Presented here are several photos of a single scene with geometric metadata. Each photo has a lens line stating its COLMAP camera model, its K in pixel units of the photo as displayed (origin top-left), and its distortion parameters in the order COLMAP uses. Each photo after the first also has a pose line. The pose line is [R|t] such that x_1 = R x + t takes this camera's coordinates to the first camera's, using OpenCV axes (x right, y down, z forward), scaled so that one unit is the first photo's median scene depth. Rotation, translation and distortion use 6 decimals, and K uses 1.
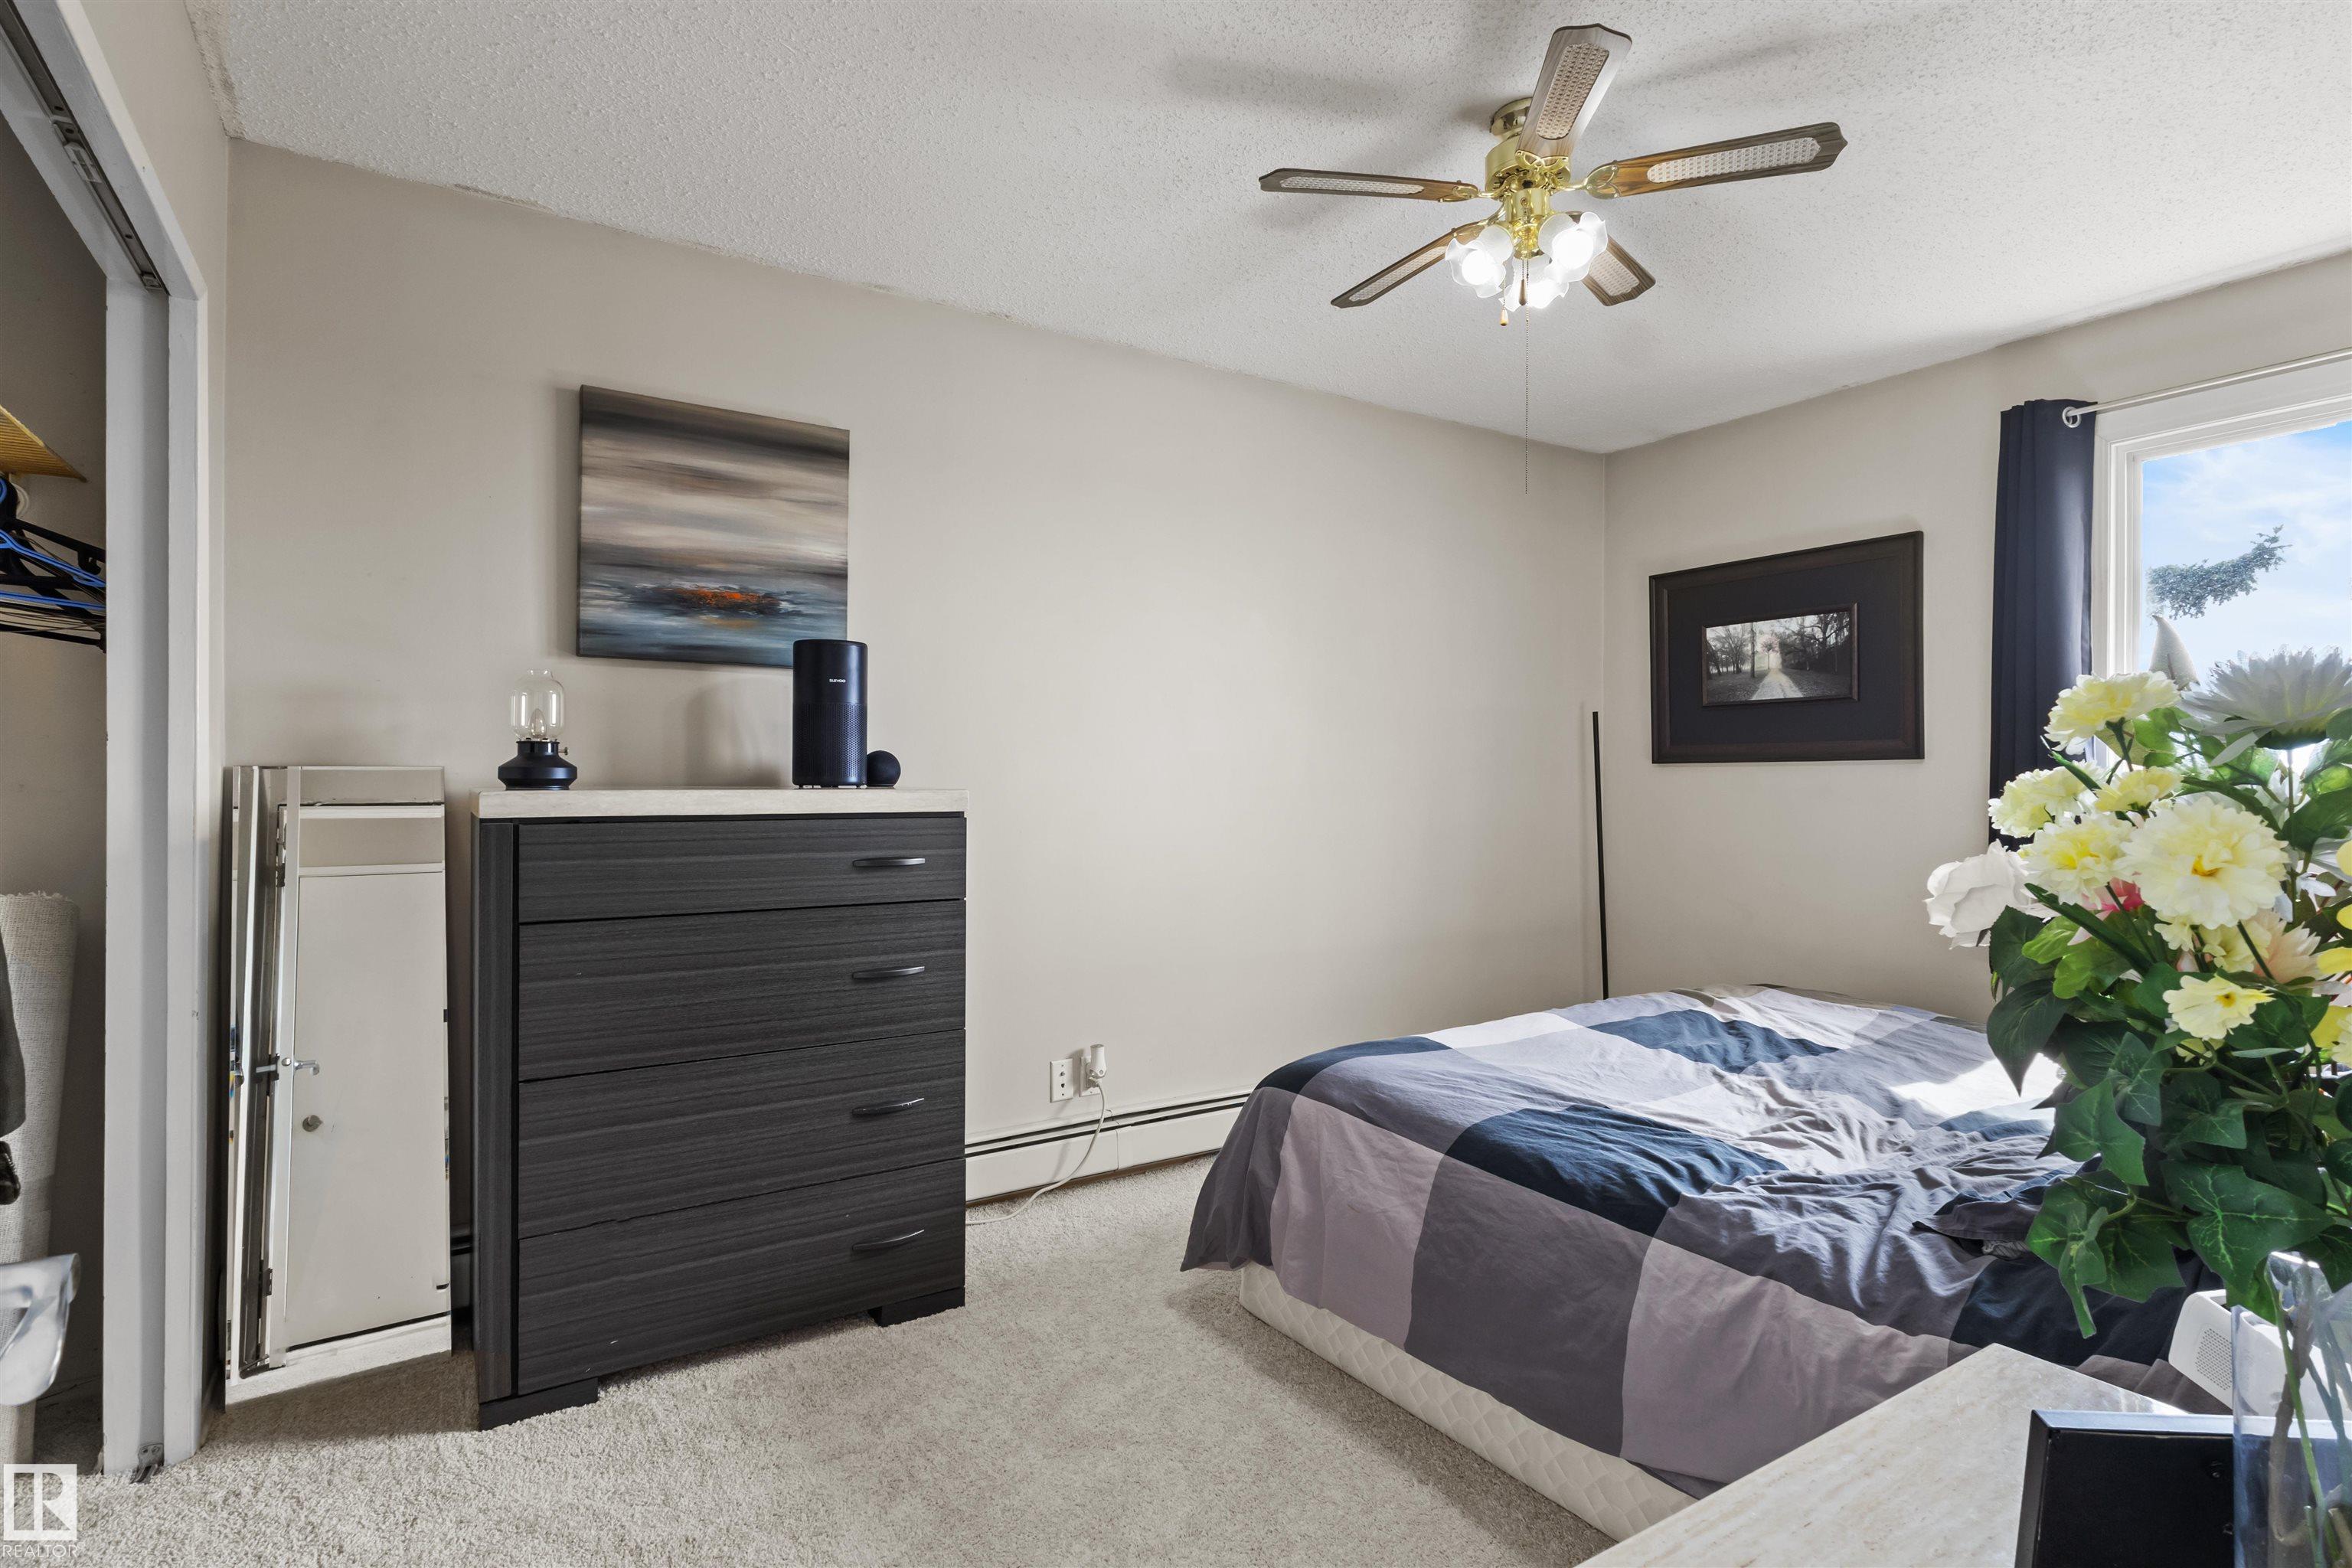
lens RADIAL K [[1176.5, 0, 1167.6], [0, 1176.5, 780.9], [0, 0, 1]] dist [0.005699, 0.000314]
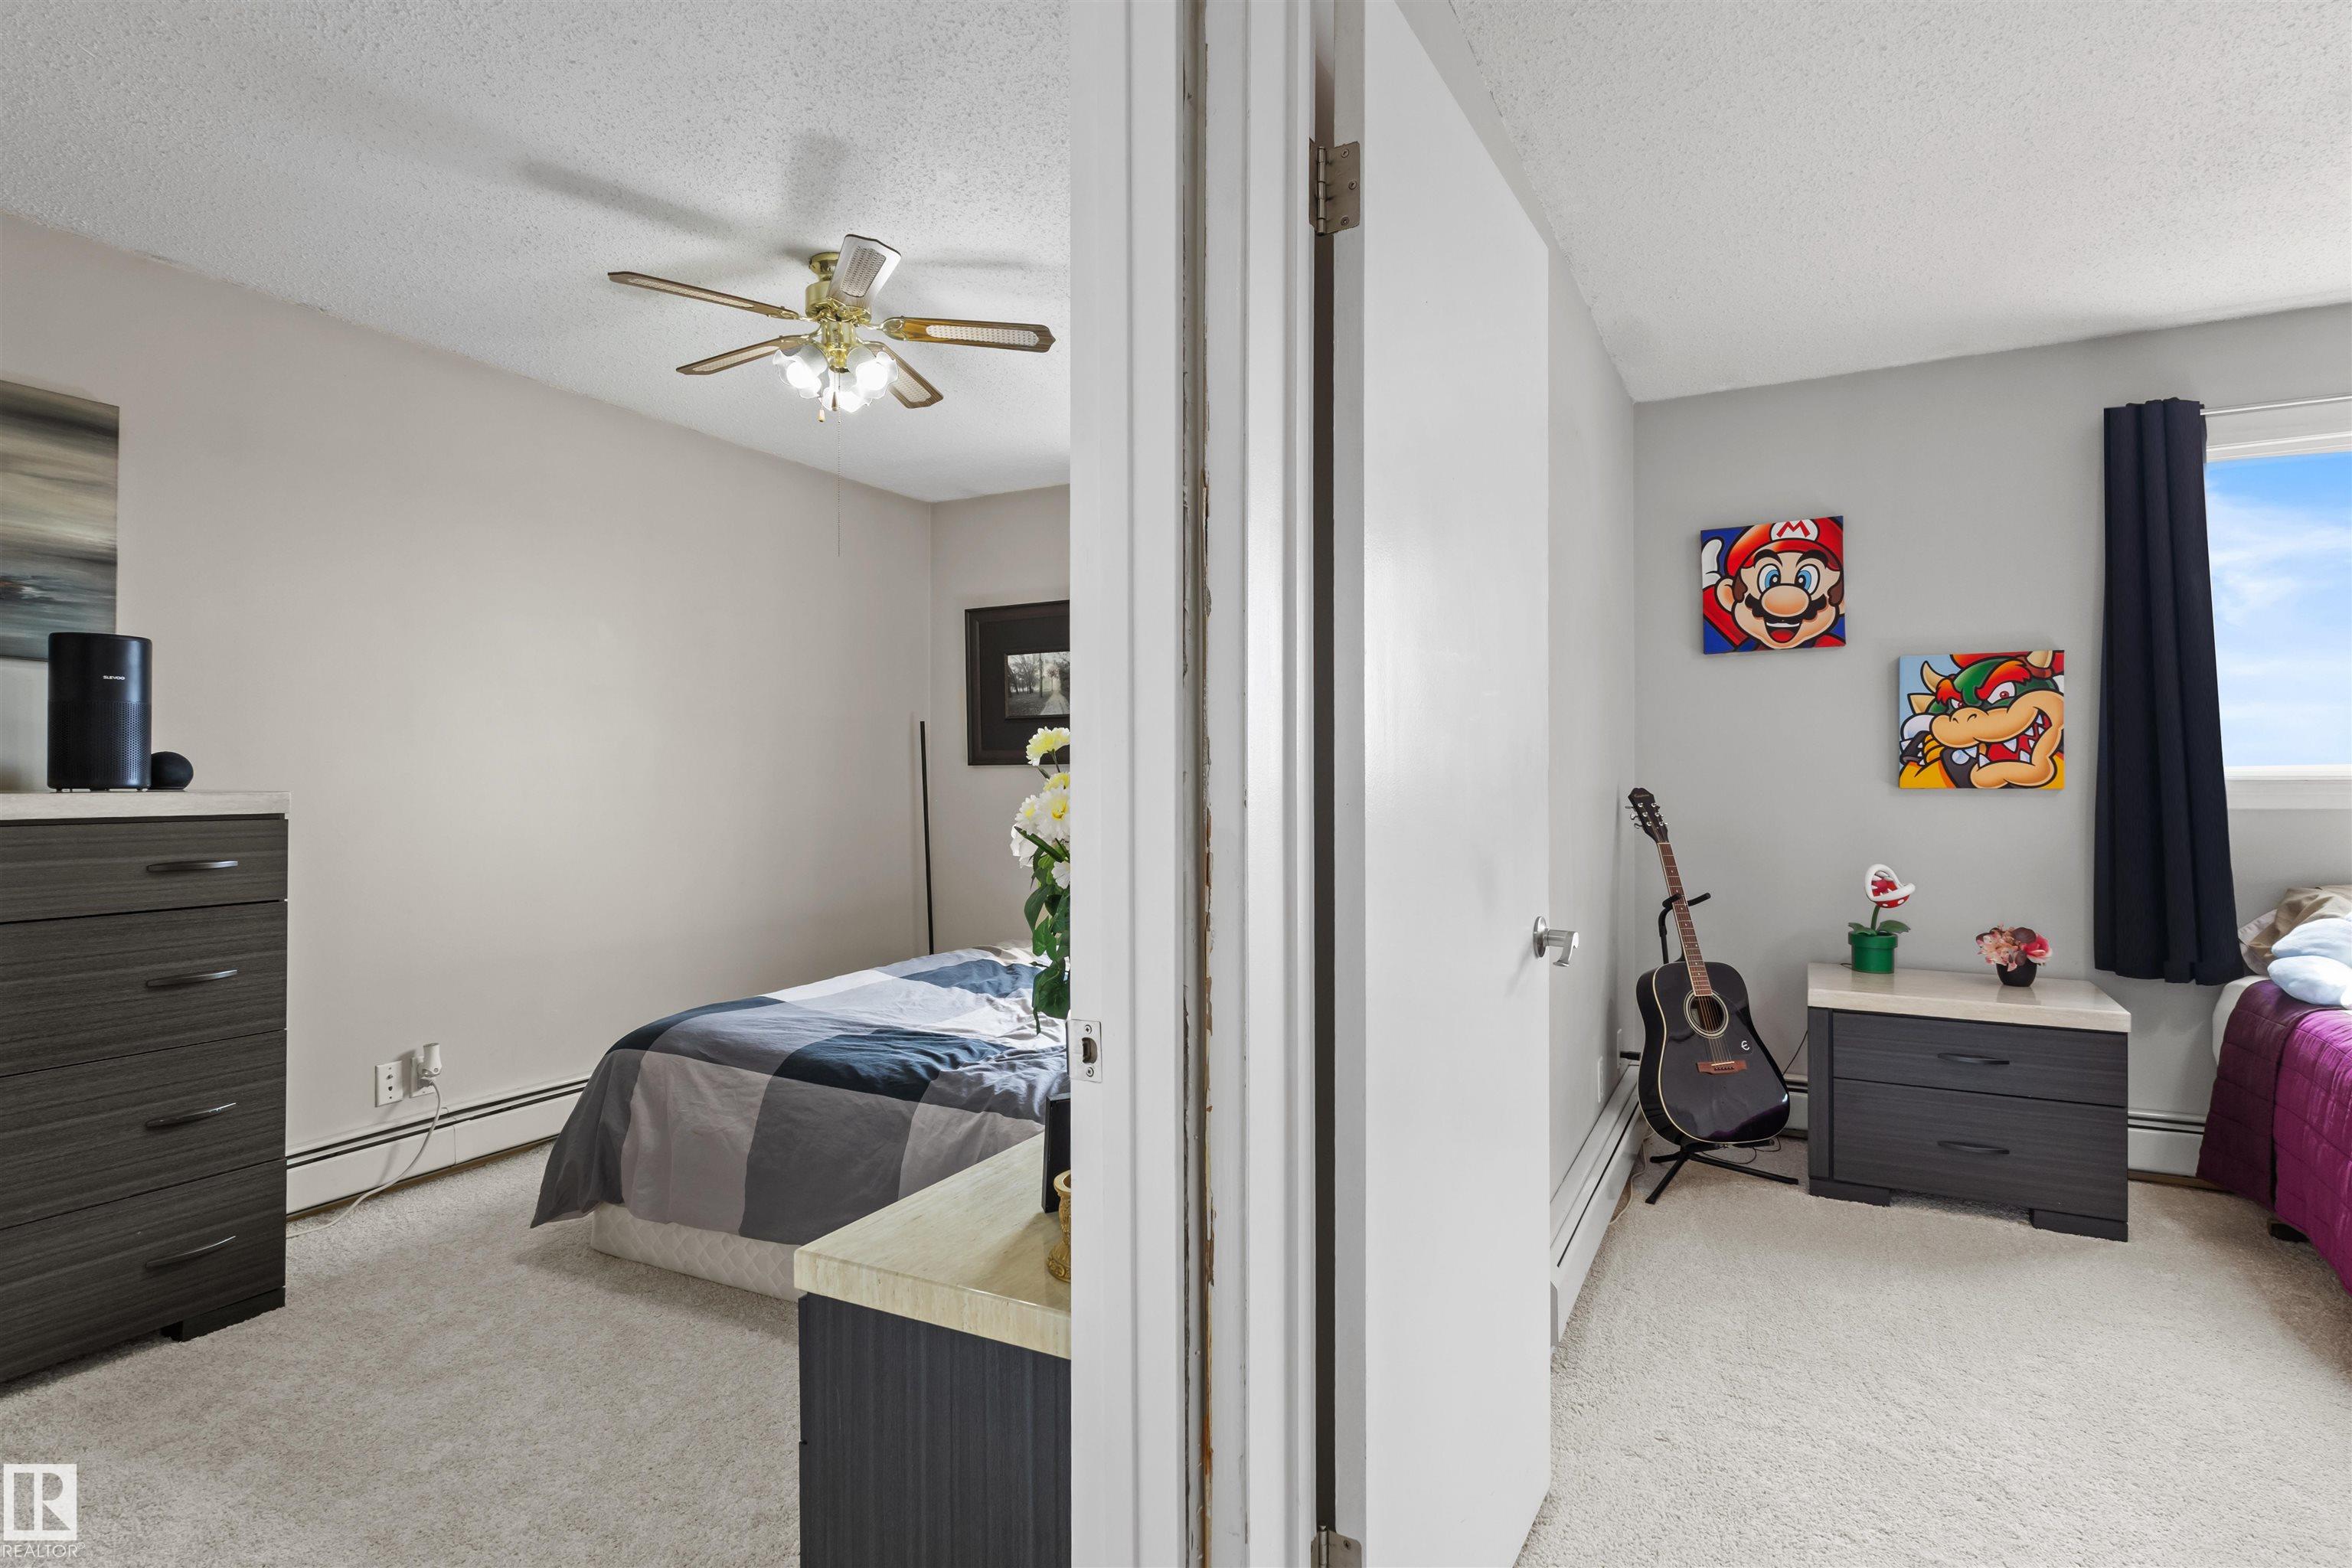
lens RADIAL K [[1176.5, 0, 1167.6], [0, 1176.5, 773.0], [0, 0, 1]] dist [0.005699, 0.000314]
pose [[0.865733, -0.001741, 0.500504, -0.026003], [0.004862, 0.999976, -0.004932, 0.000230], [-0.500483, 0.006704, 0.865720, -0.266023]]
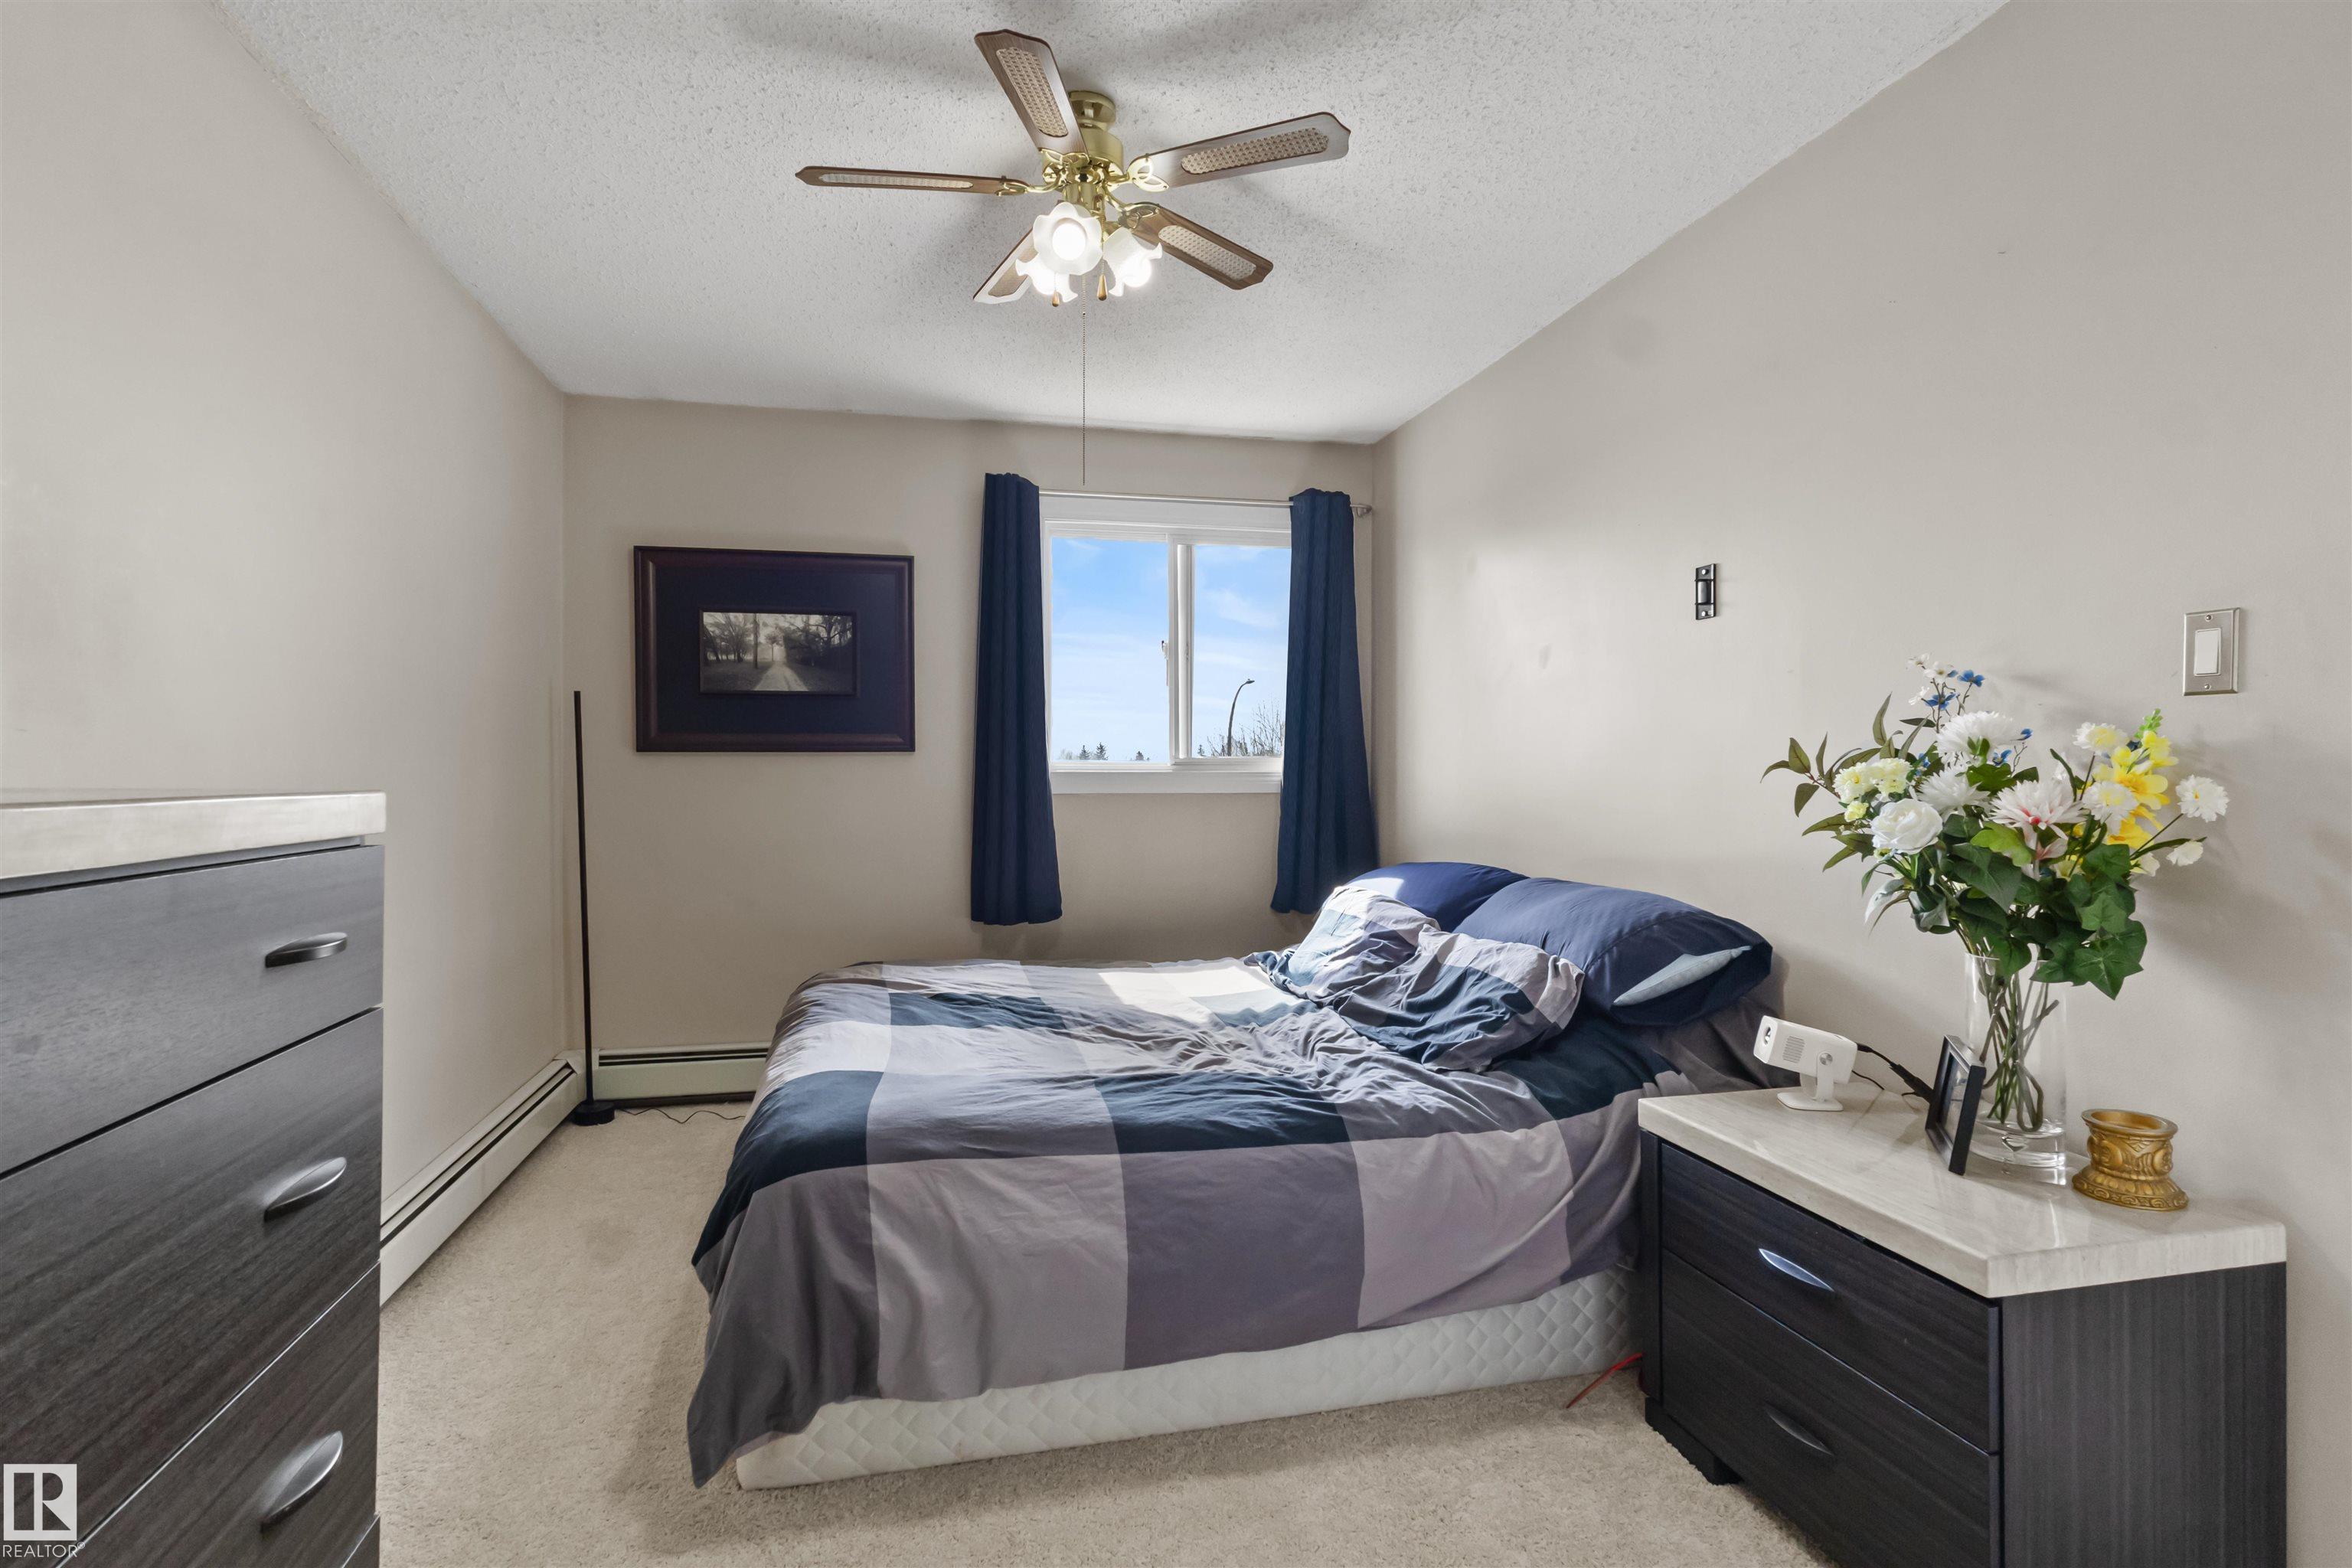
lens RADIAL K [[1176.5, 0, 1196.4], [0, 1176.5, 775.9], [0, 0, 1]] dist [0.005699, 0.000314]
pose [[0.339800, -0.008844, 0.940456, -0.561493], [0.004048, 0.999960, 0.007941, -0.002887], [-0.940489, 0.001108, 0.339822, 0.519802]]
